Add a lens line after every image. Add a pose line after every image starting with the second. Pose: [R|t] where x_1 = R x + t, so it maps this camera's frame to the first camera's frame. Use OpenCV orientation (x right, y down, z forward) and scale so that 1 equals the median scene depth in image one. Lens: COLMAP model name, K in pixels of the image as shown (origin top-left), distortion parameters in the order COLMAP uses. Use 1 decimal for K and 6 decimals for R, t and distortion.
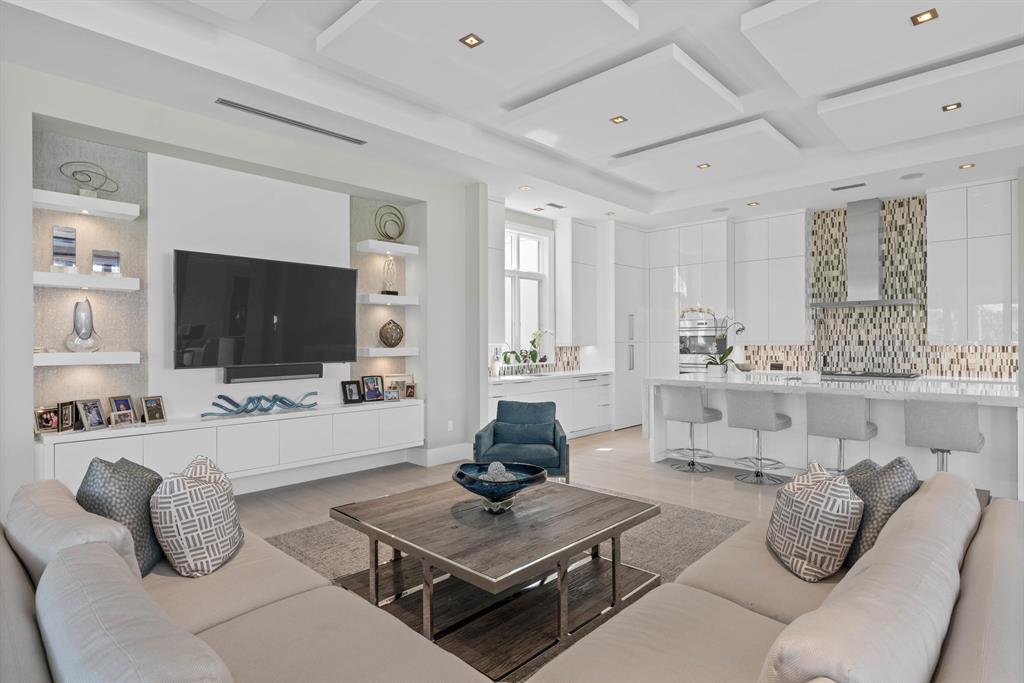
lens RADIAL K [[533.9, 0, 509.3], [0, 533.9, 342.1], [0, 0, 1]] dist [-0.002584, -0.001721]
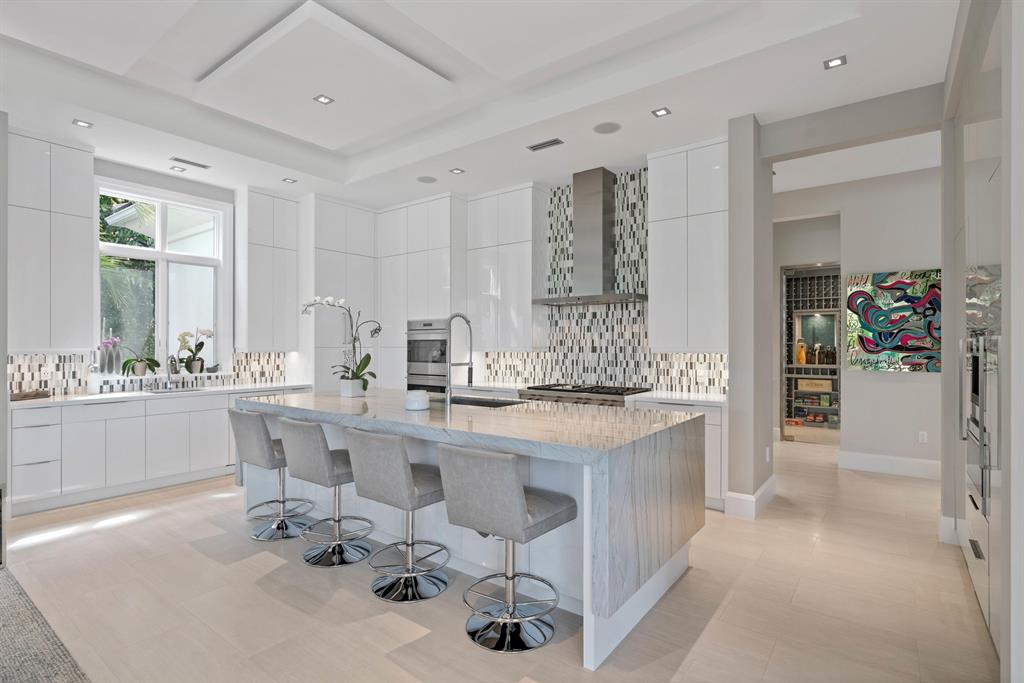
lens RADIAL K [[489.2, 0, 541.7], [0, 489.2, 346.0], [0, 0, 1]] dist [-0.000546, 0.000087]
pose [[0.994350, 0.004996, 0.106030, 0.499189], [-0.004842, 0.999987, -0.001710, -0.001912], [-0.106037, 0.001187, 0.994361, 0.269471]]
